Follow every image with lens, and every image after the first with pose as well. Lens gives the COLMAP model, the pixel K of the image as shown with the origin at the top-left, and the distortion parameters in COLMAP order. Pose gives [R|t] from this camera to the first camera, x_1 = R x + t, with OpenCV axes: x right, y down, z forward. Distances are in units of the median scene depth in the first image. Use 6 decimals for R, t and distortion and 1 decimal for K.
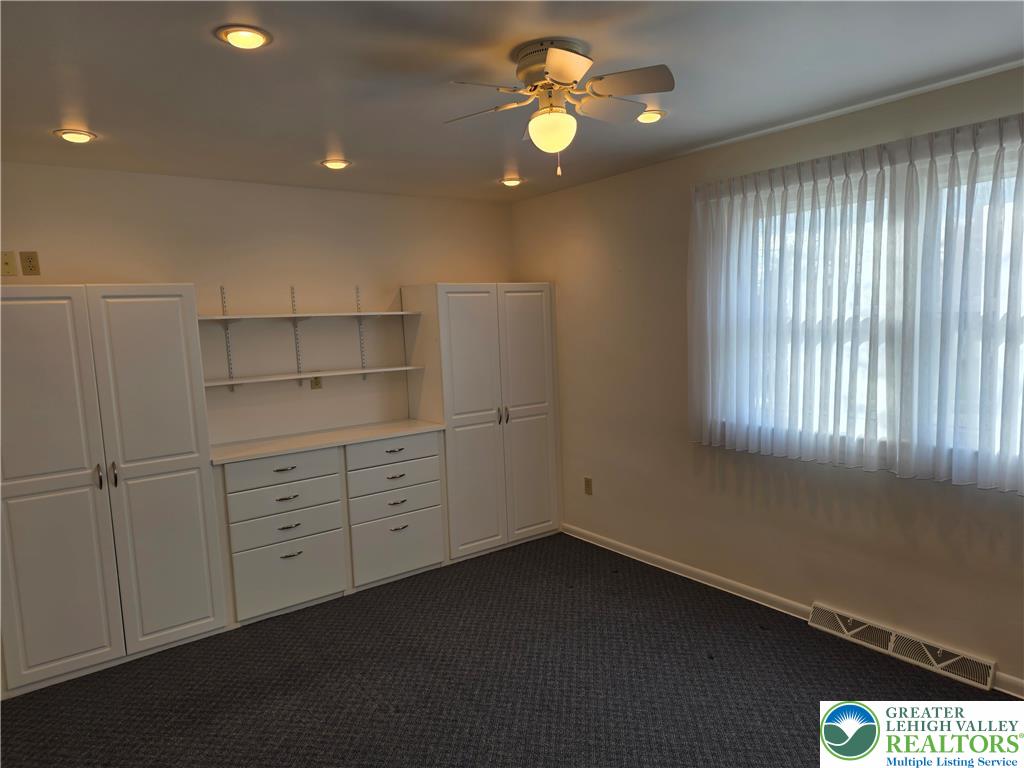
lens RADIAL K [[685.5, 0, 518.7], [0, 685.5, 388.8], [0, 0, 1]] dist [0.085212, -0.038851]
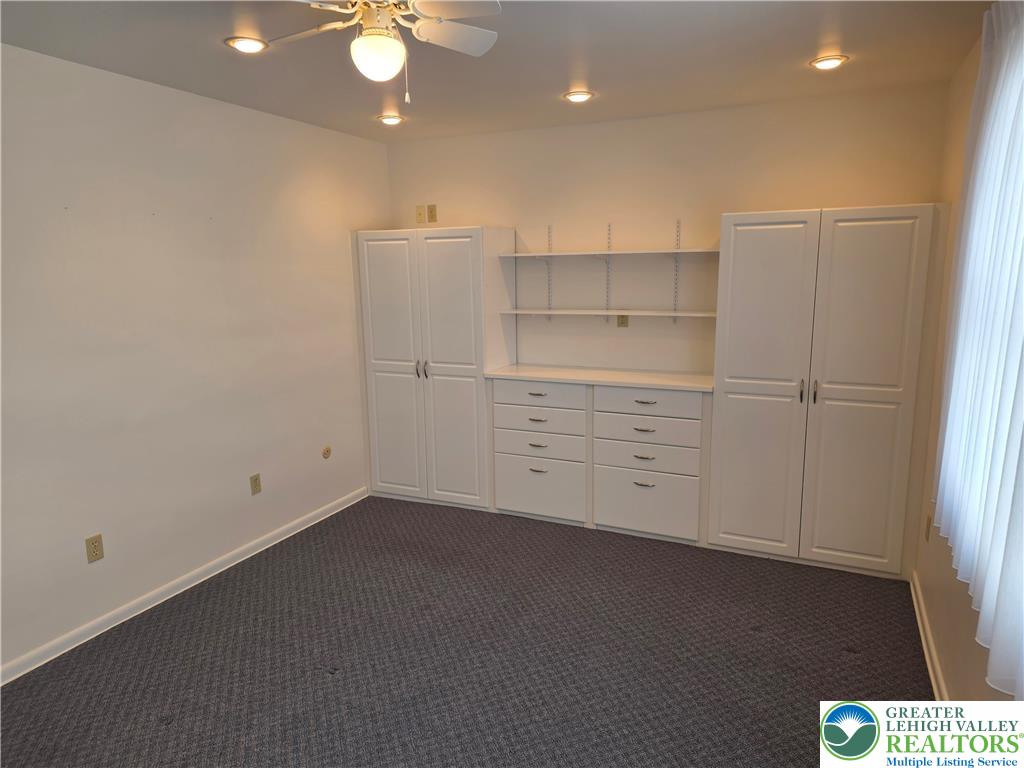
lens RADIAL K [[685.0, 0, 512.0], [0, 685.0, 384.0], [0, 0, 1]] dist [0.203065, -0.271489]
pose [[0.467568, 0.188111, -0.863710, 0.751833], [-0.098059, 0.982102, 0.160812, -0.093541], [0.878501, 0.009504, 0.477646, 0.555190]]
